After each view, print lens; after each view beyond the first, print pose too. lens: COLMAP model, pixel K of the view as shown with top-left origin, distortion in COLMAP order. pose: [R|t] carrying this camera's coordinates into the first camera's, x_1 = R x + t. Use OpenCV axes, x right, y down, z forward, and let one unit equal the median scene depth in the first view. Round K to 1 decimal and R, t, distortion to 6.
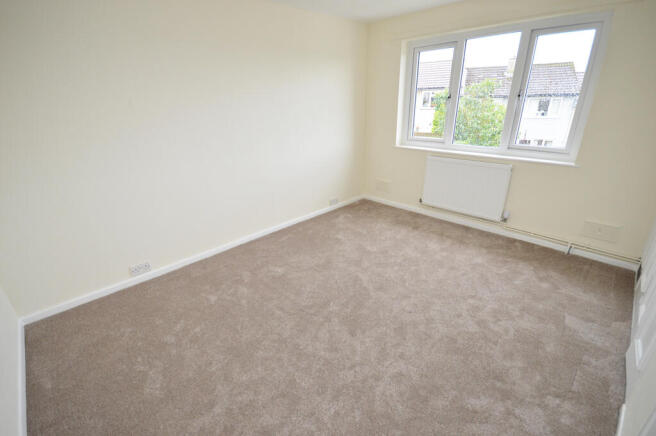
lens RADIAL K [[292.9, 0, 328.0], [0, 292.9, 218.0], [0, 0, 1]] dist [0.000801, -0.000080]
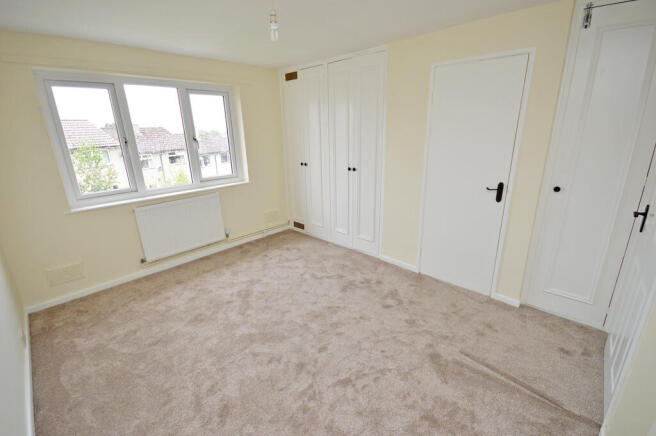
lens RADIAL K [[292.9, 0, 328.0], [0, 292.9, 218.0], [0, 0, 1]] dist [0.000801, -0.000080]
pose [[-0.018693, -0.269784, 0.962739, -0.594492], [0.410620, 0.875883, 0.253418, -0.206552], [-0.911615, 0.400057, 0.094406, 0.501849]]
